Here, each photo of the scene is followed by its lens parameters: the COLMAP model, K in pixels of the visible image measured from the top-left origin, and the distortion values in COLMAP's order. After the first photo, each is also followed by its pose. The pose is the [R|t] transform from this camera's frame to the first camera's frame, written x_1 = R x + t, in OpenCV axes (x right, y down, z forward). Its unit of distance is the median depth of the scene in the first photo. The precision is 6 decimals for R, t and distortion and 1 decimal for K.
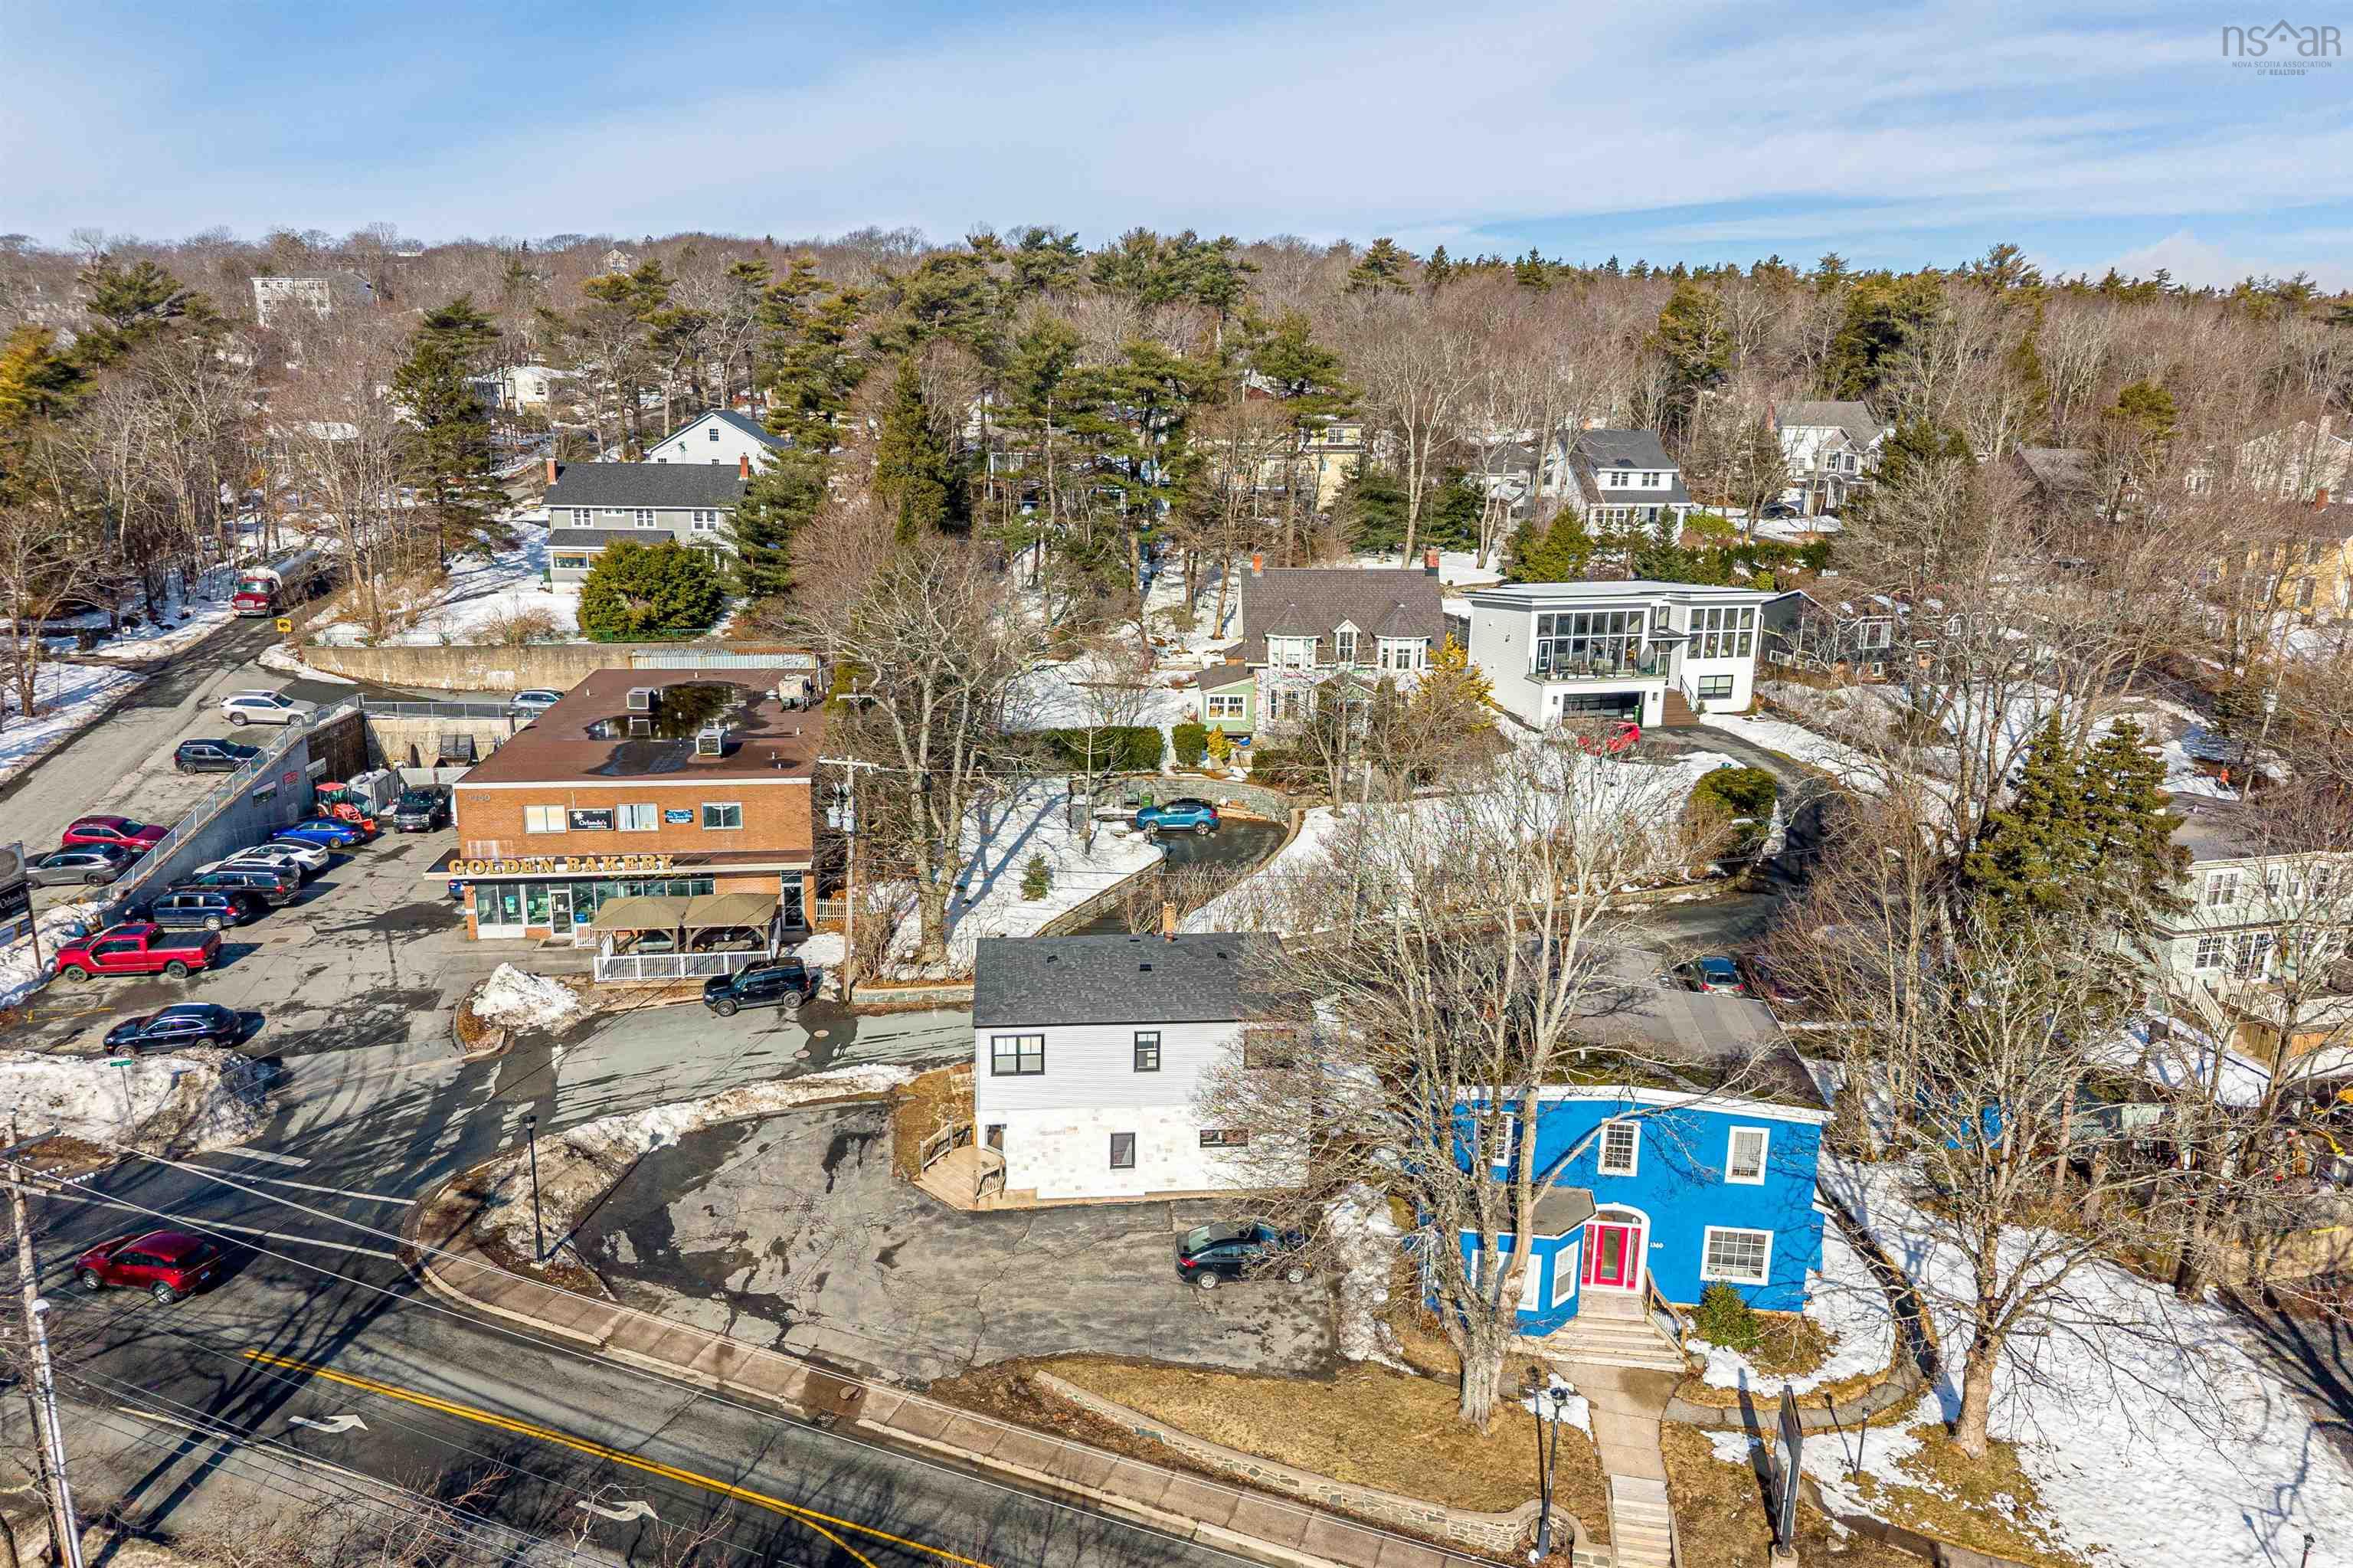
lens RADIAL K [[1626.6, 0, 1176.5], [0, 1626.6, 784.0], [0, 0, 1]] dist [0.010165, -0.004603]
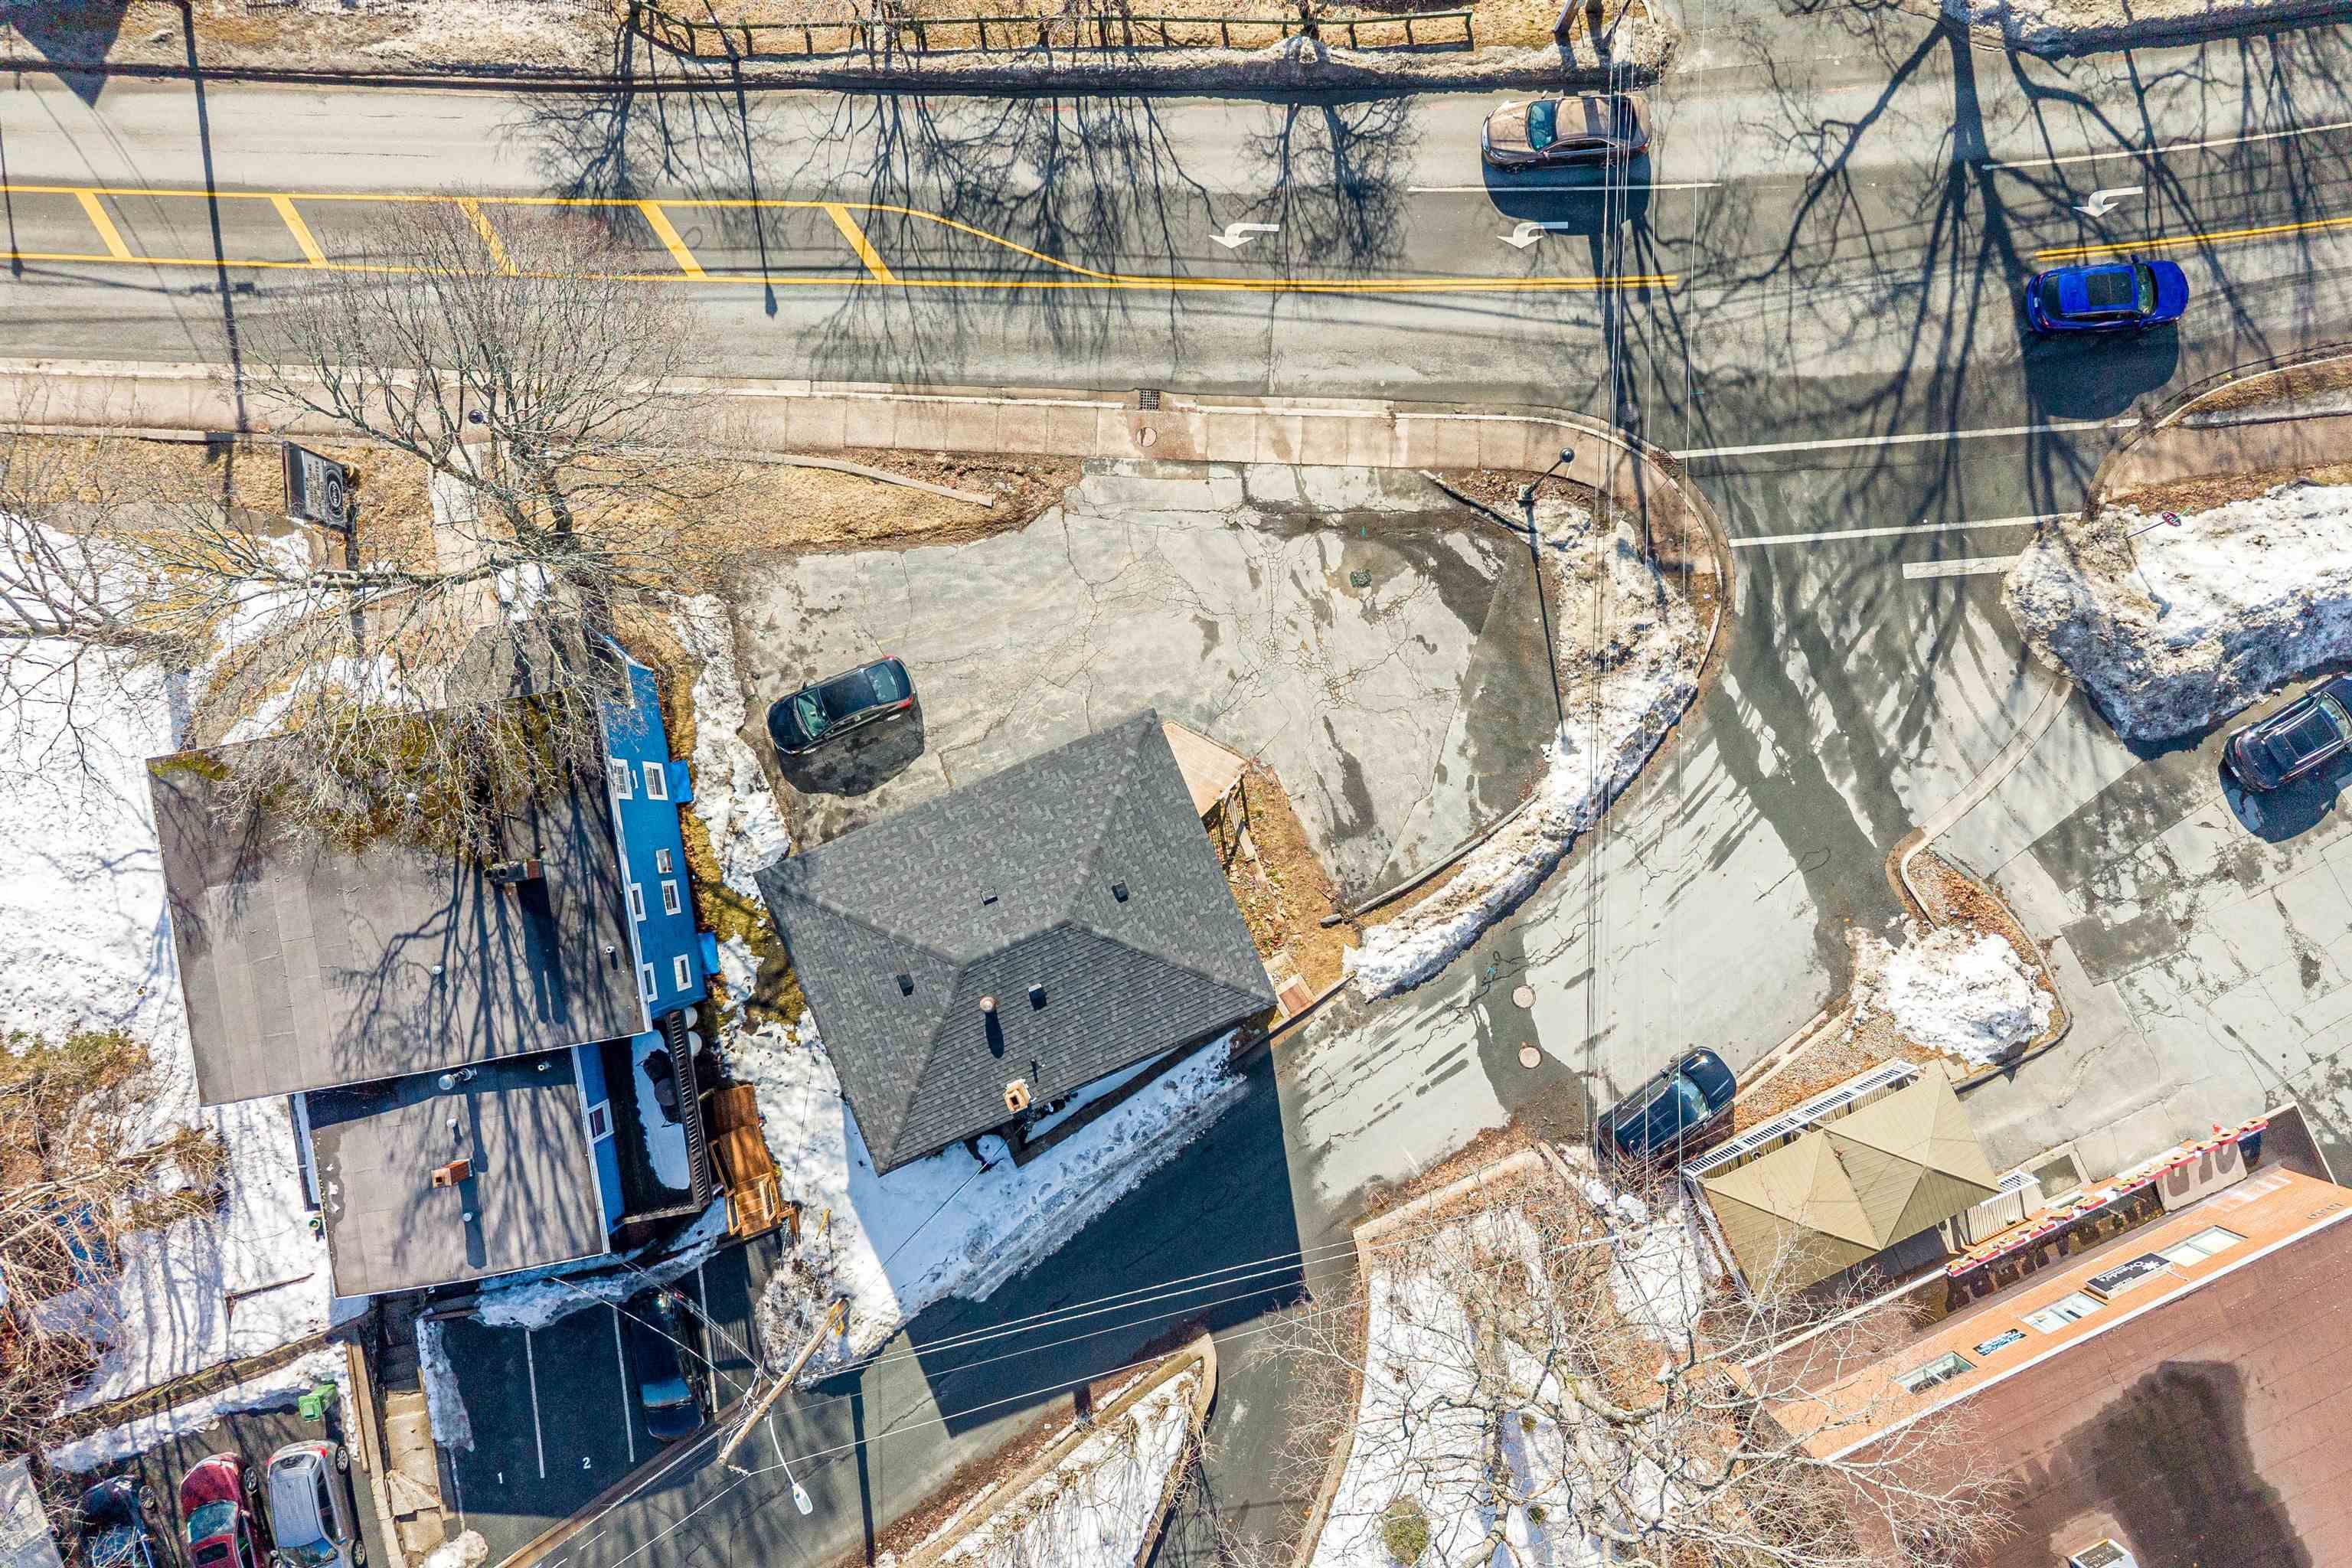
lens RADIAL K [[1605.8, 0, 1189.5], [0, 1605.8, 825.7], [0, 0, 1]] dist [0.042524, -0.048194]
pose [[-0.956992, 0.288220, -0.033097, -0.077599], [-0.089885, -0.186098, 0.978411, -0.510000], [0.275838, 0.939307, 0.204001, 0.697624]]
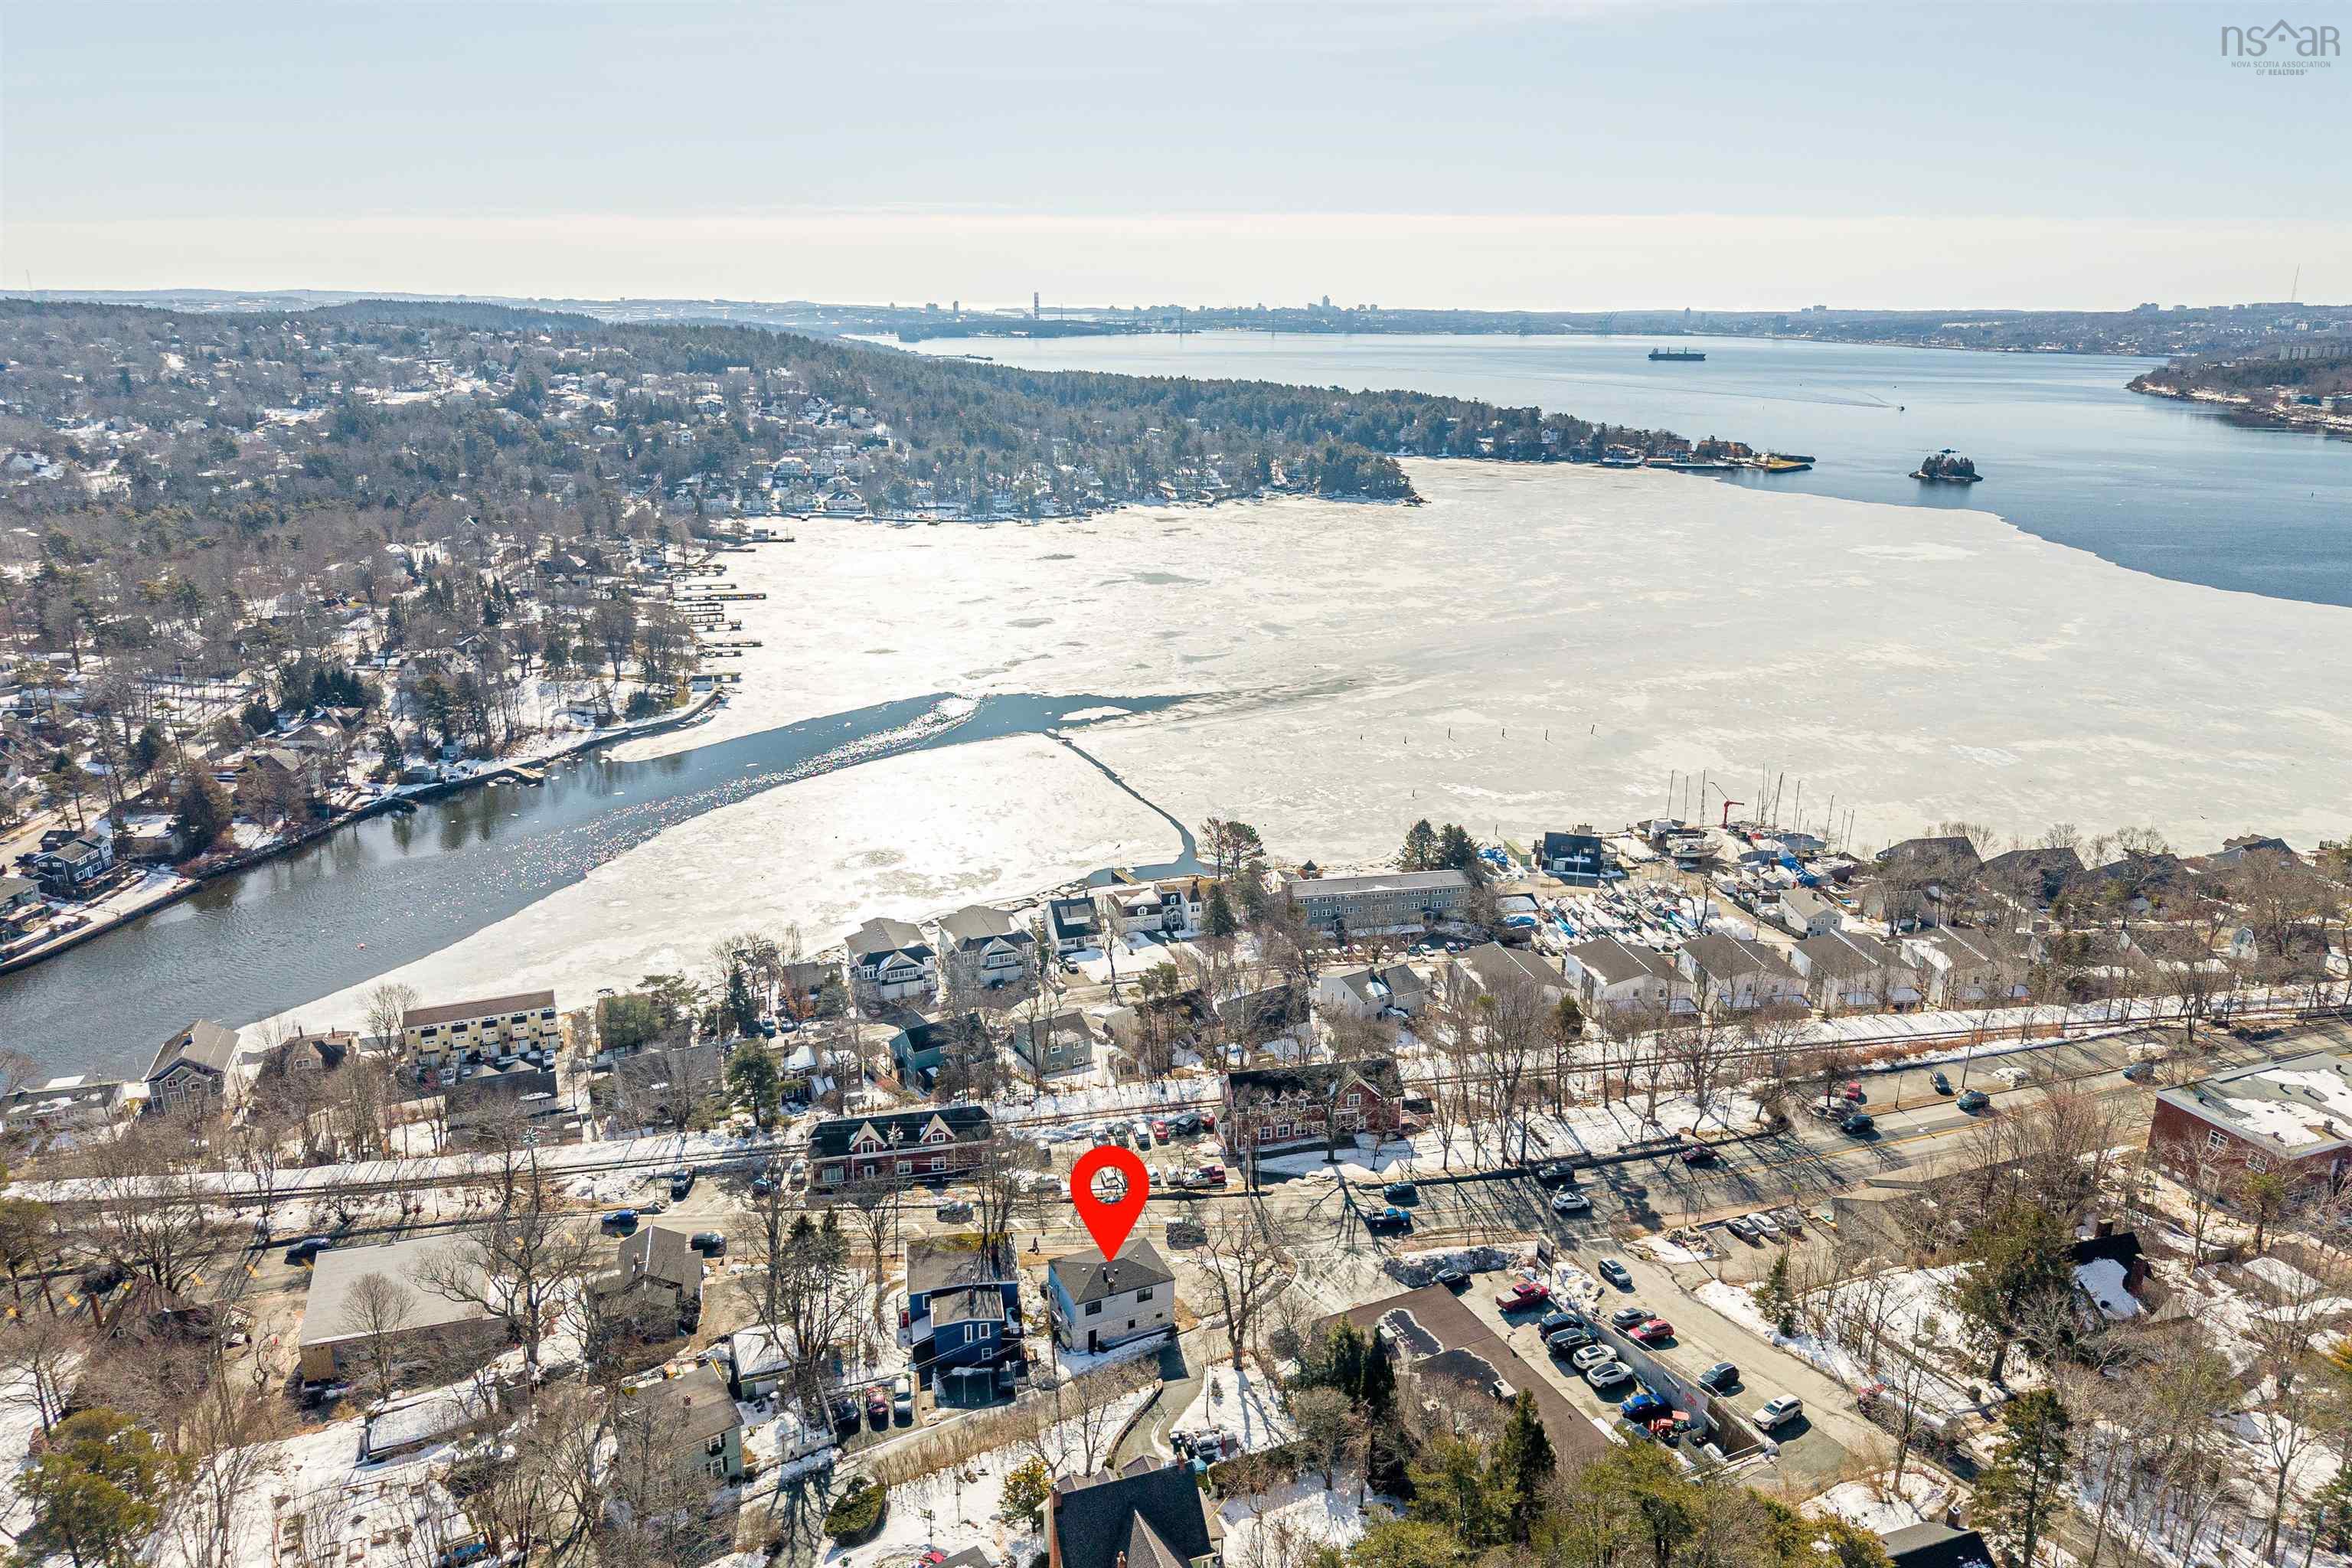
lens RADIAL K [[1610.9, 0, 1182.4], [0, 1610.9, 872.1], [0, 0, 1]] dist [0.036329, -0.046152]
pose [[-0.952030, 0.082640, -0.294633, 0.560409], [-0.093561, 0.838123, 0.537397, -1.771346], [0.291349, 0.539185, -0.790187, 2.522405]]
